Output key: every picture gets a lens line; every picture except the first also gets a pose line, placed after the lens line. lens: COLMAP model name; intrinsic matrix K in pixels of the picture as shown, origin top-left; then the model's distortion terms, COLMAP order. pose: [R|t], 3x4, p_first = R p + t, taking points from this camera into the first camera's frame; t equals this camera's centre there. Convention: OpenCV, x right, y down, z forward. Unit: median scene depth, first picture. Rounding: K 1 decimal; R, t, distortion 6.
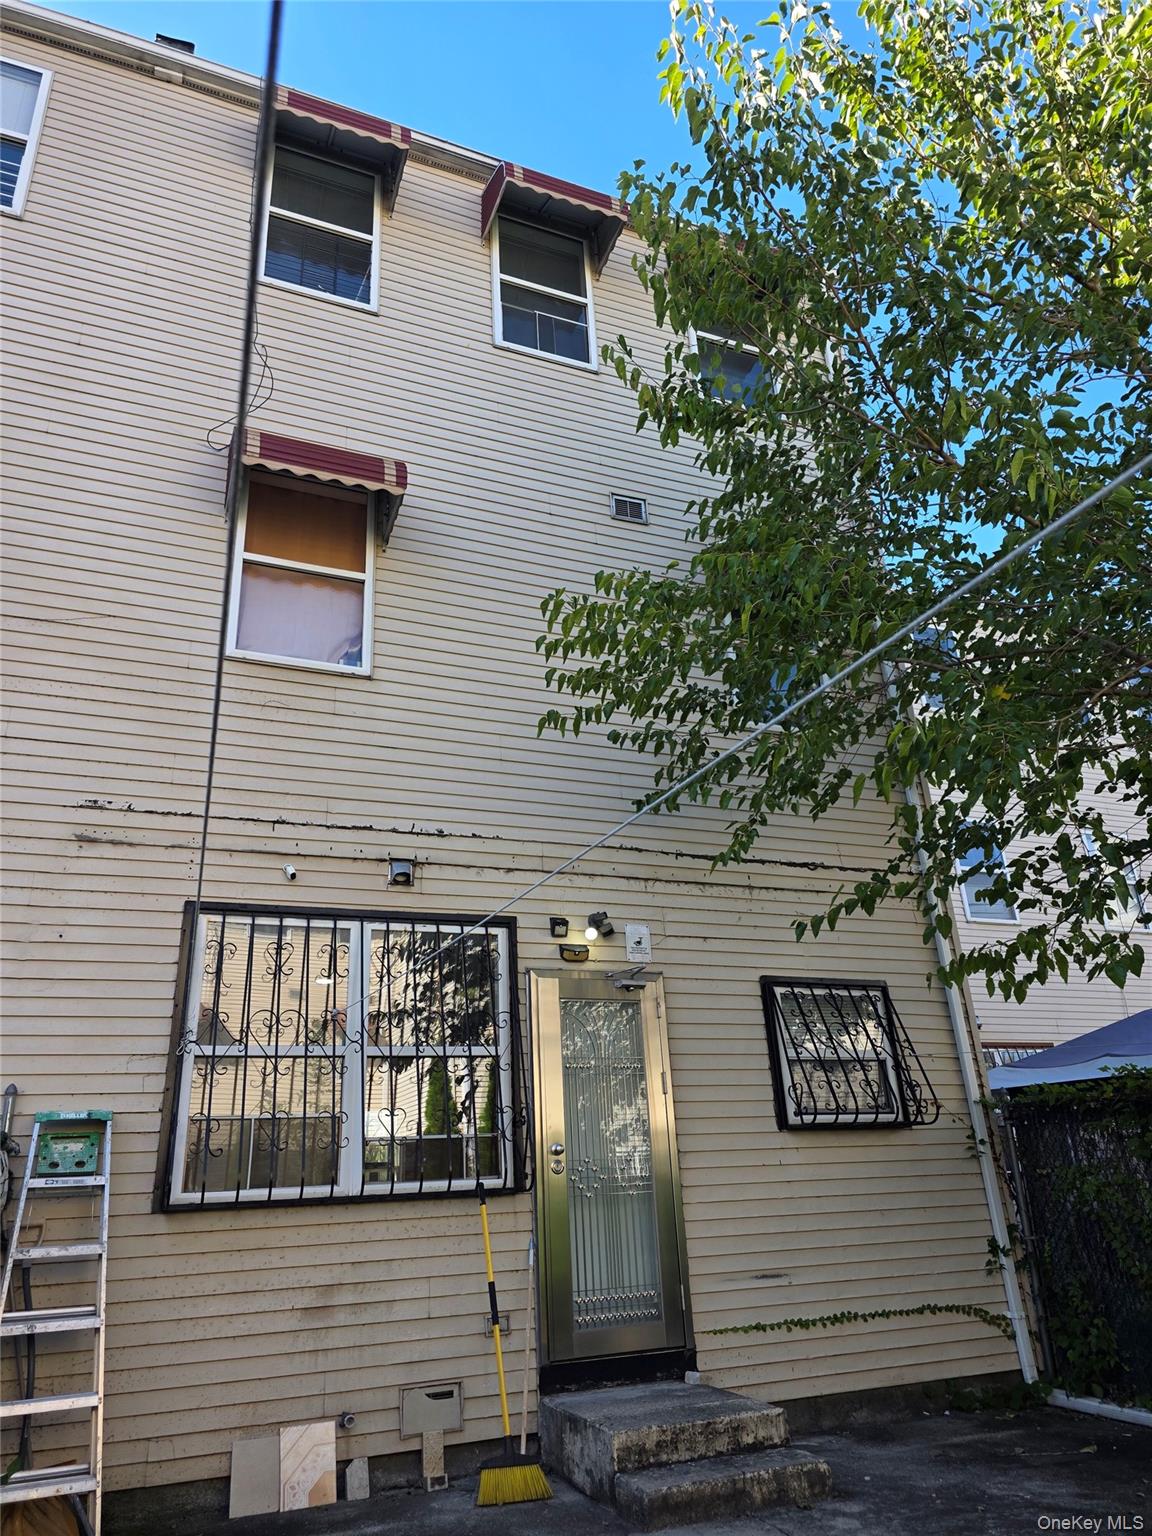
lens RADIAL K [[1028.9, 0, 589.3], [0, 1028.9, 760.2], [0, 0, 1]] dist [0.007729, -0.018712]
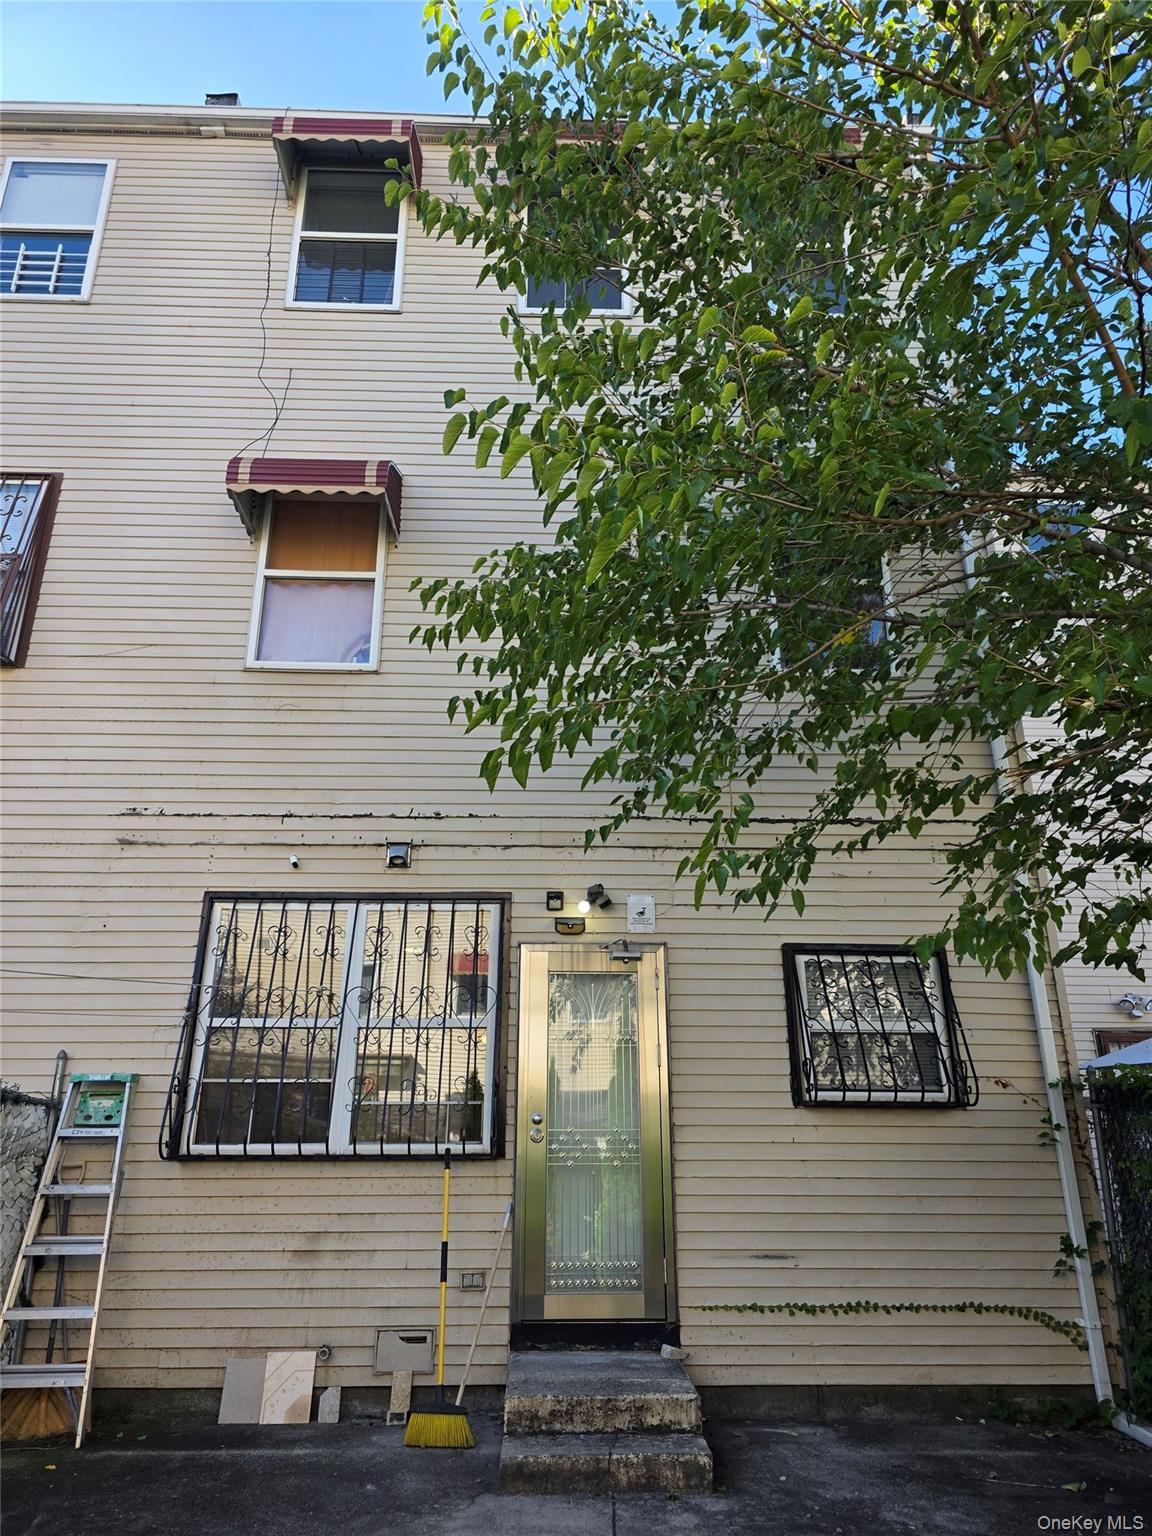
lens RADIAL K [[1028.9, 0, 578.0], [0, 1028.9, 770.0], [0, 0, 1]] dist [0.007729, -0.018712]
pose [[0.937257, -0.072296, -0.341060, 0.362670], [0.093179, 0.994622, 0.045229, -0.009285], [0.335956, -0.074171, 0.938953, 0.073703]]
